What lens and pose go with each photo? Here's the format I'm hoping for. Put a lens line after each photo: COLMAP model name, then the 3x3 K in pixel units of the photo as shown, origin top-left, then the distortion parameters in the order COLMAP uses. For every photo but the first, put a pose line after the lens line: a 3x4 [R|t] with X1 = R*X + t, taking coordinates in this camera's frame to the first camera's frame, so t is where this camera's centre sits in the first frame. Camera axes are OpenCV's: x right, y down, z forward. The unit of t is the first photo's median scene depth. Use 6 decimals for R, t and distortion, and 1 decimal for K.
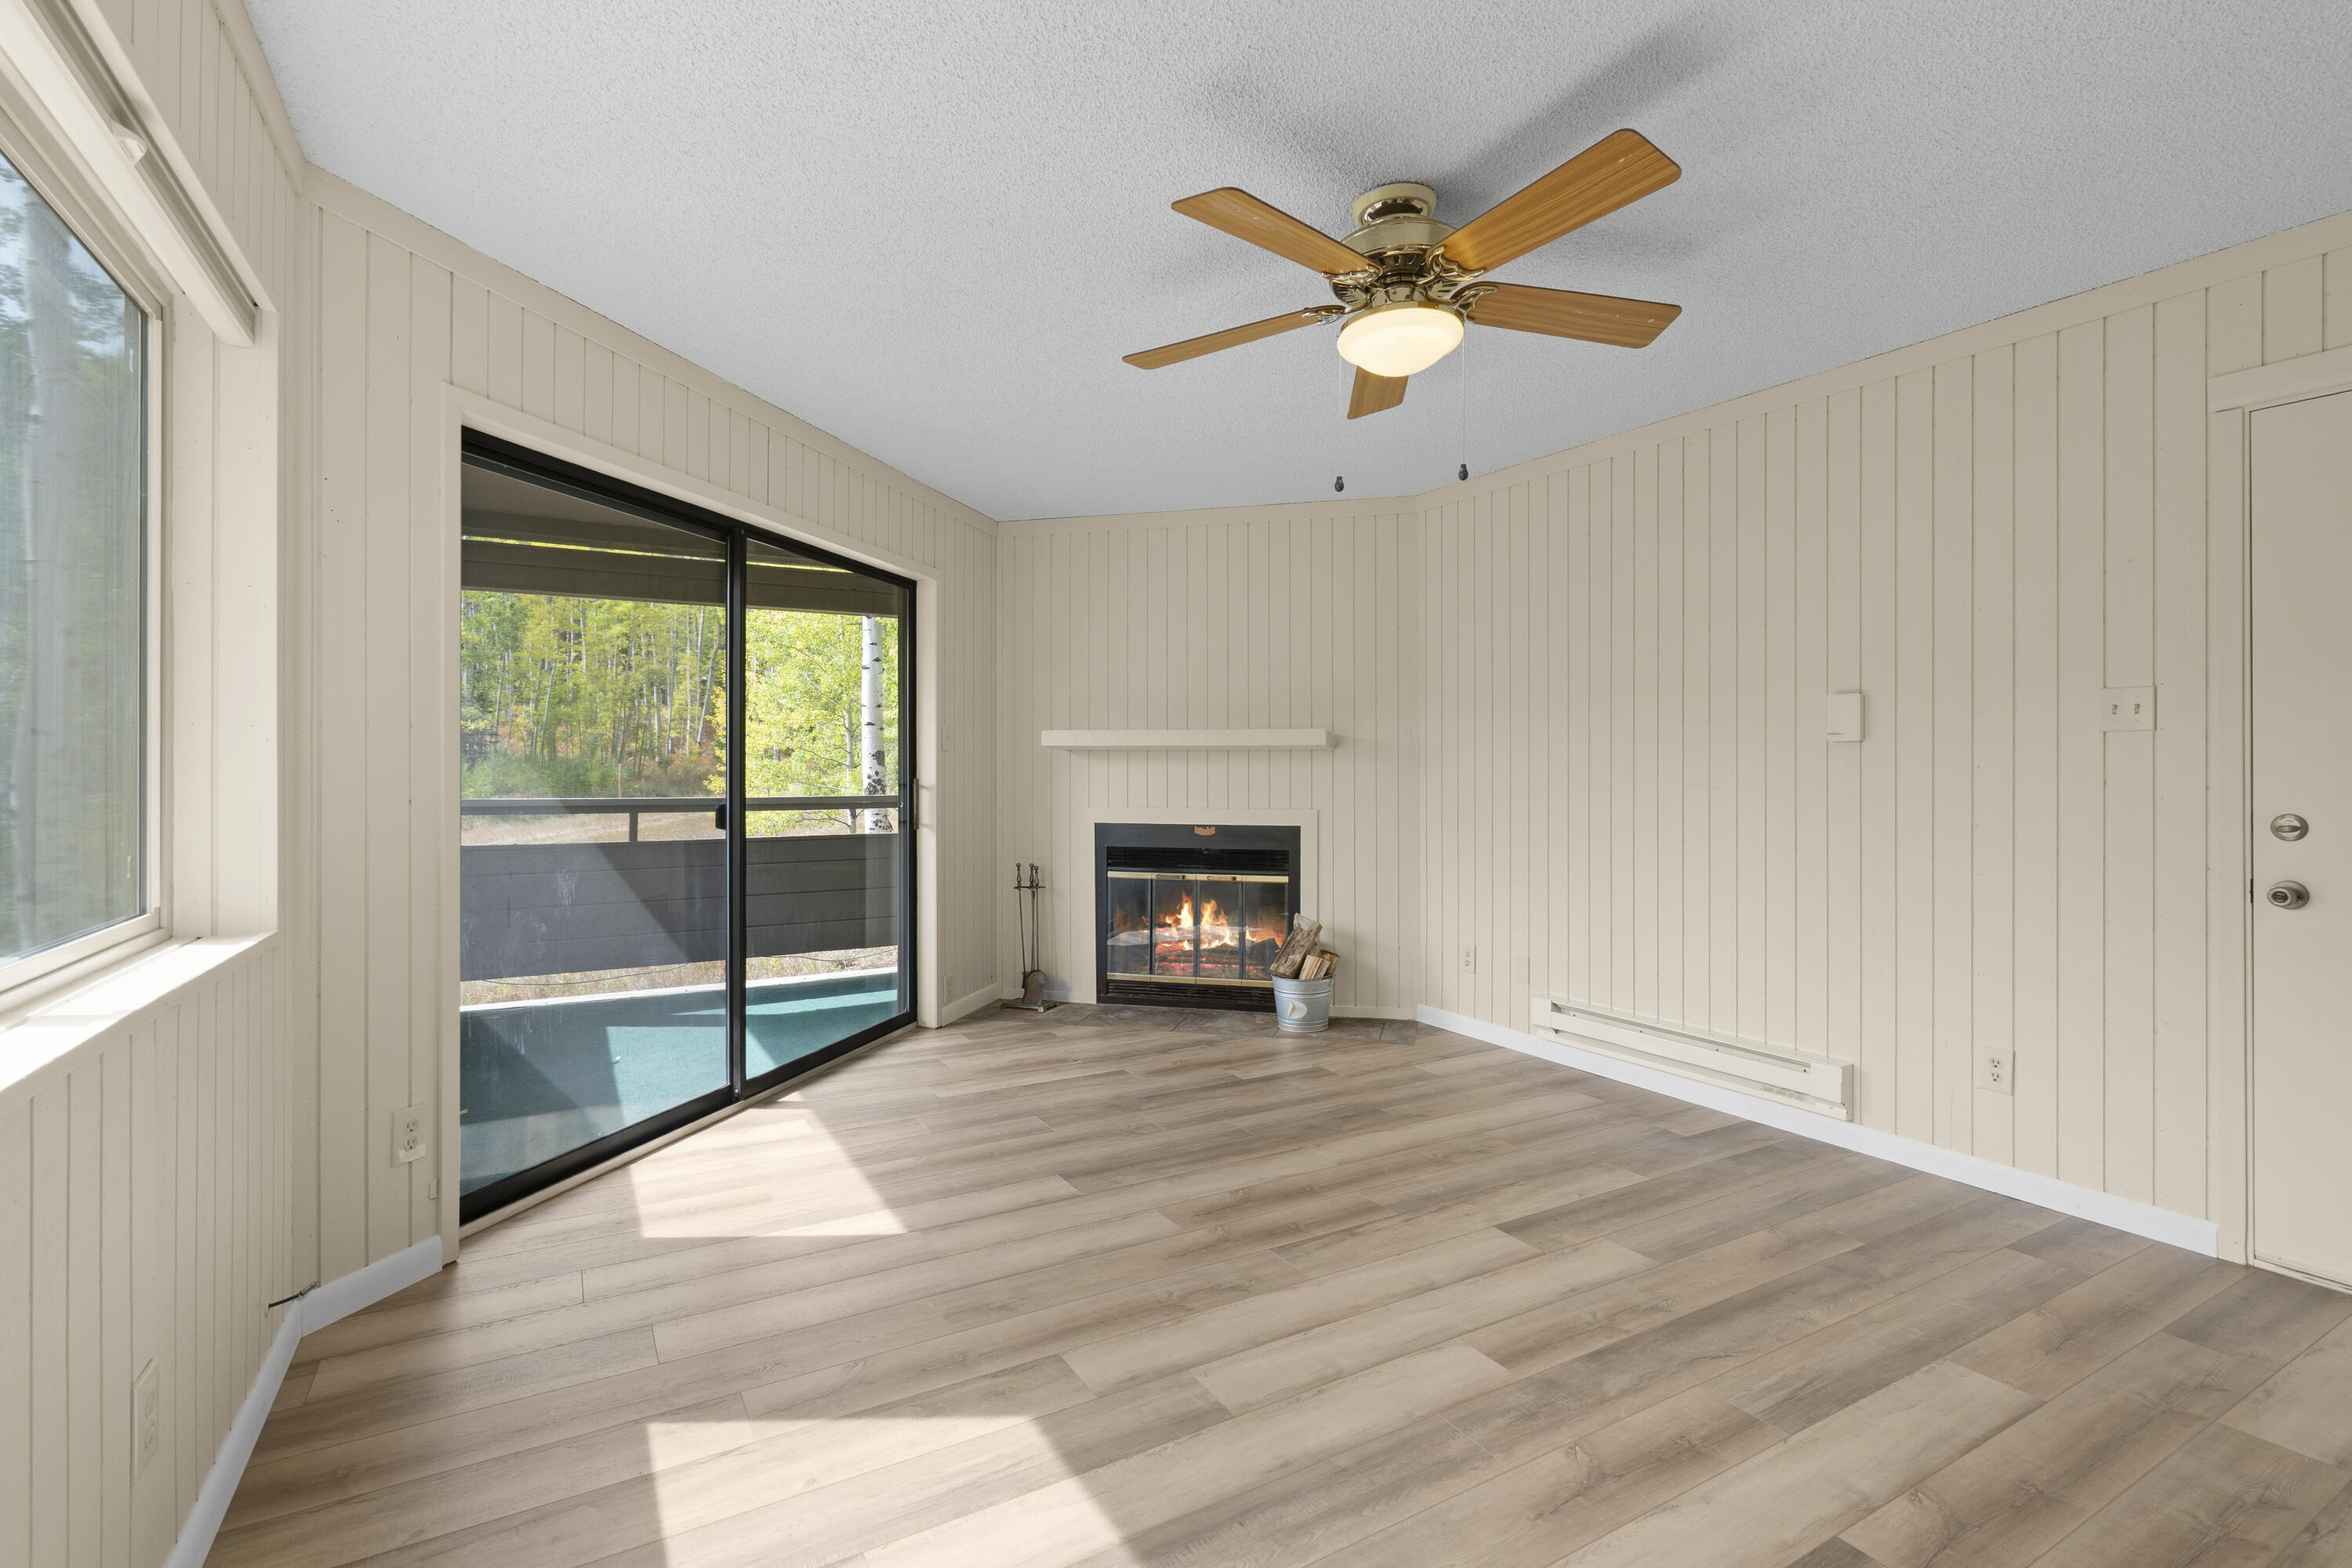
lens RADIAL K [[1071.3, 0, 1211.9], [0, 1071.3, 771.5], [0, 0, 1]] dist [-0.002620, 0.000340]
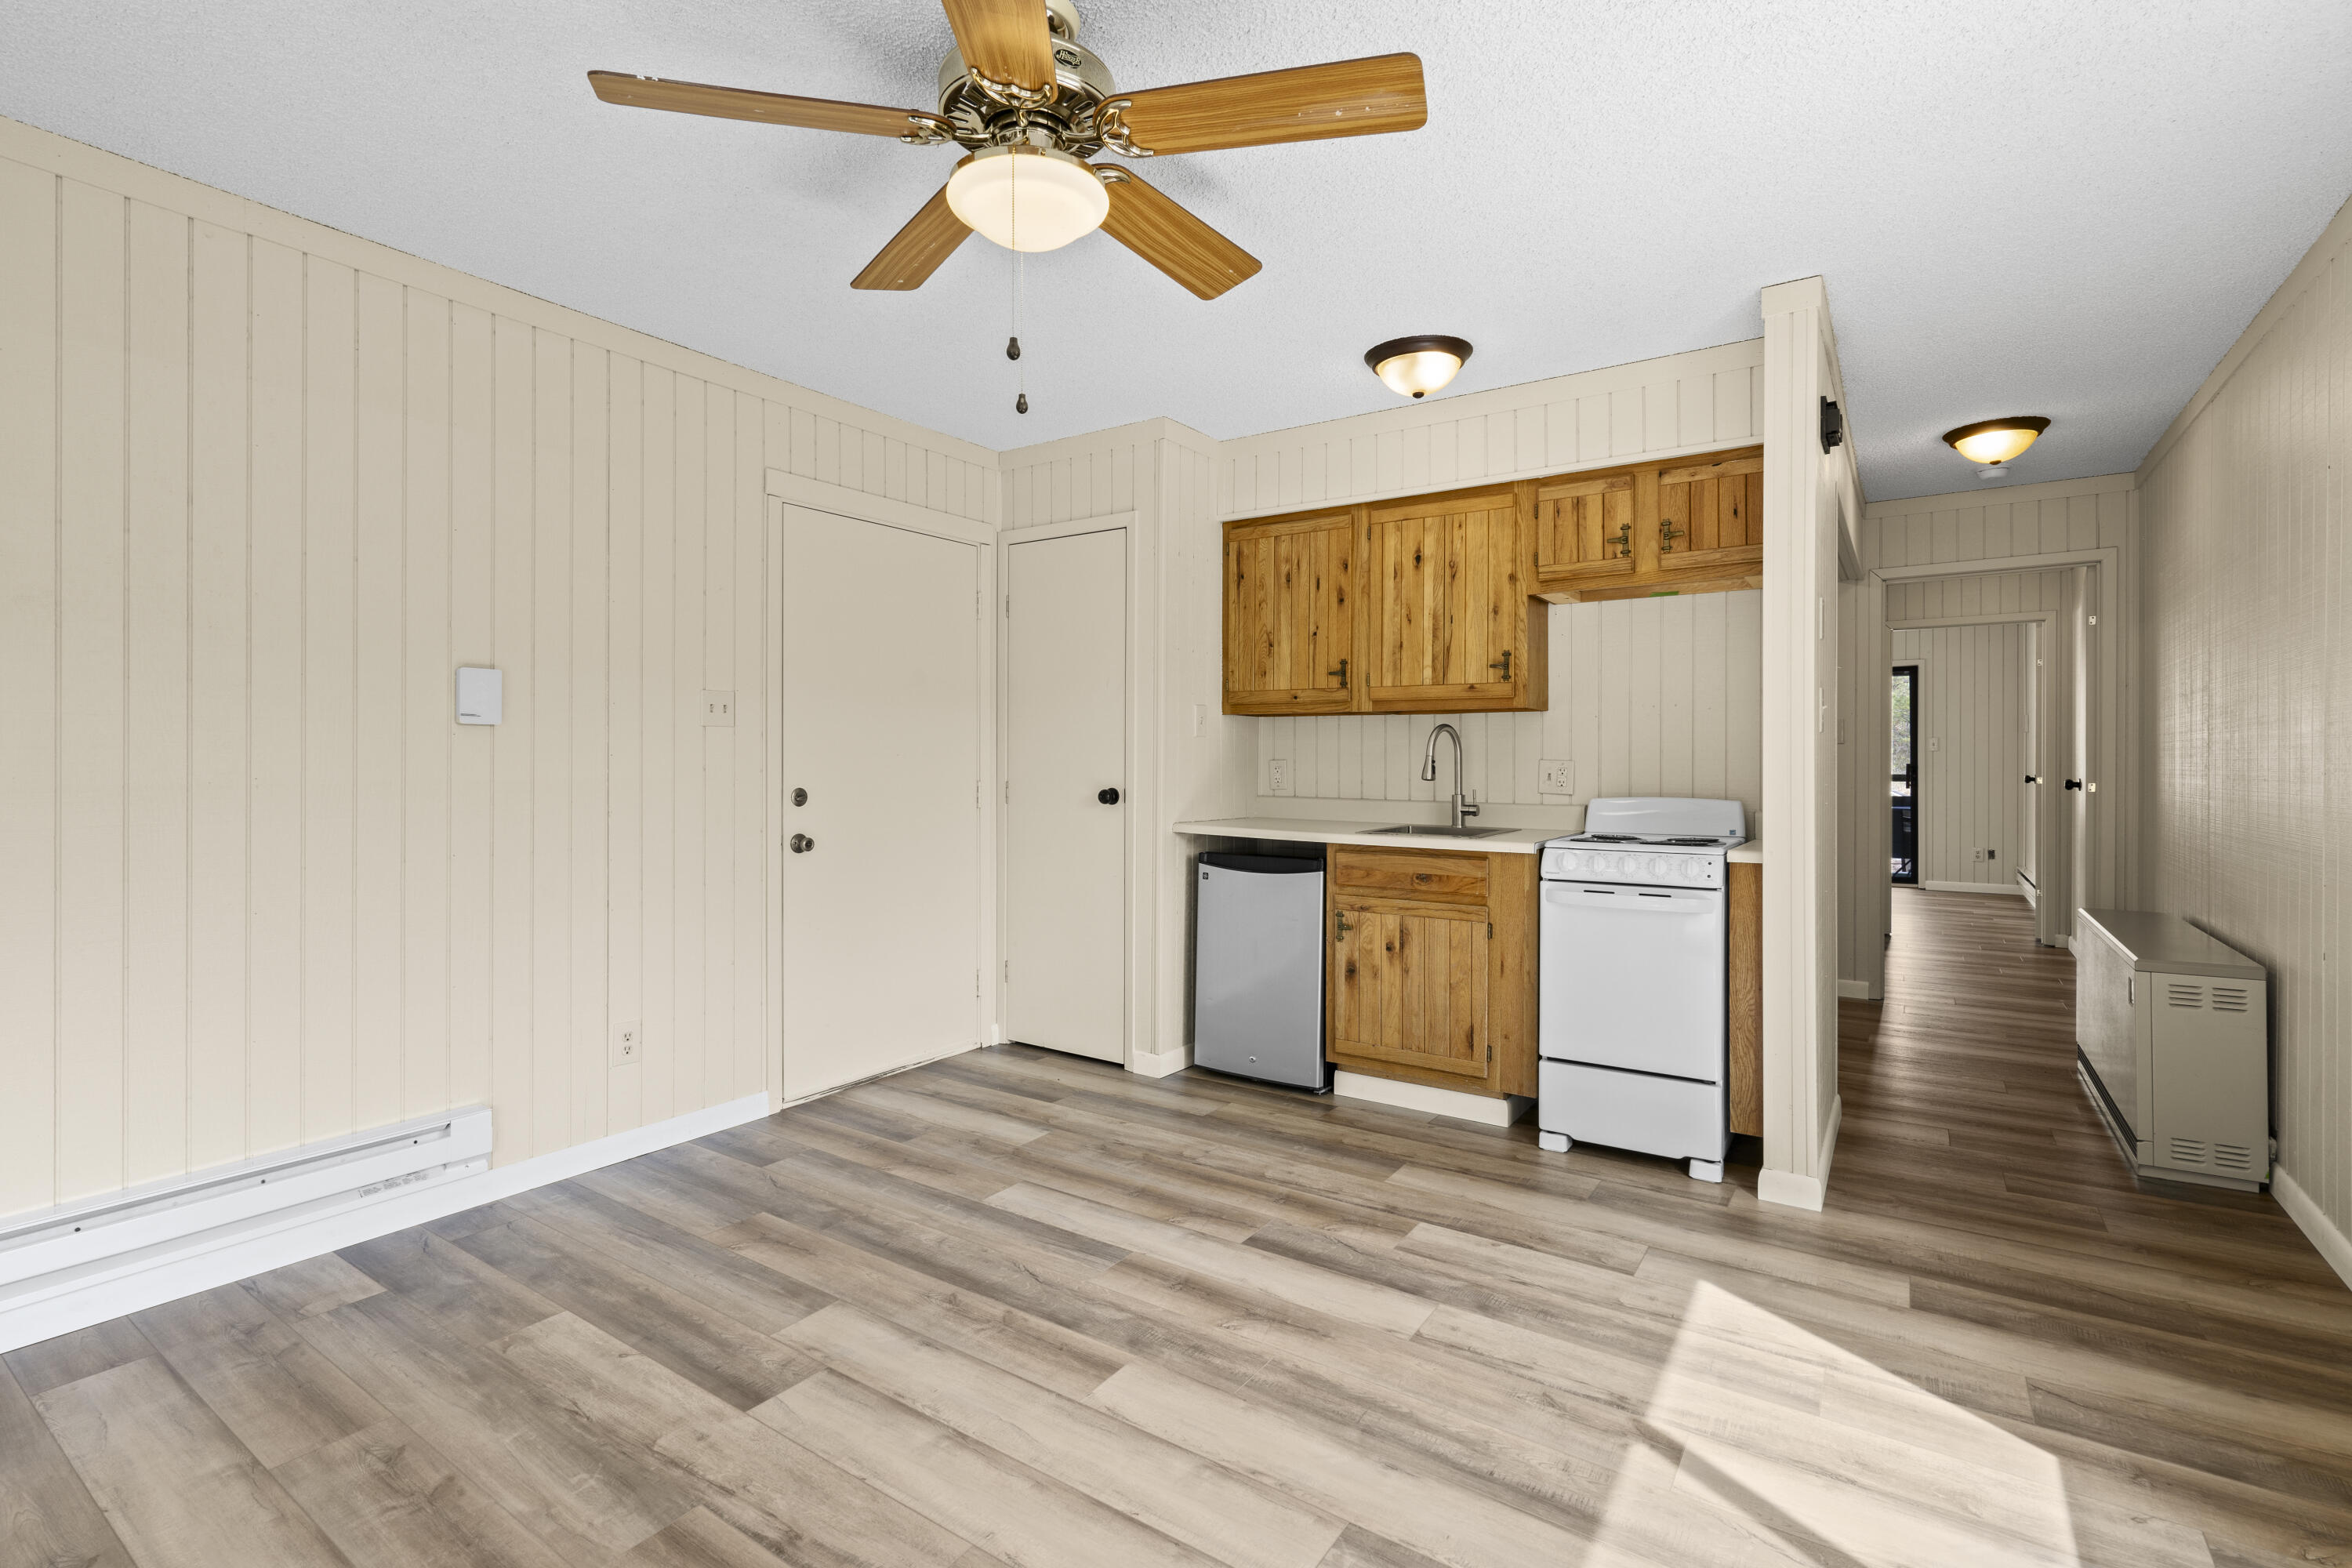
lens RADIAL K [[1071.3, 0, 1163.1], [0, 1071.3, 765.1], [0, 0, 1]] dist [-0.002620, 0.000340]
pose [[-0.395056, -0.007395, 0.918627, -0.549894], [0.002792, 0.999953, 0.009250, -0.002804], [-0.918653, 0.006219, -0.395017, 1.164324]]
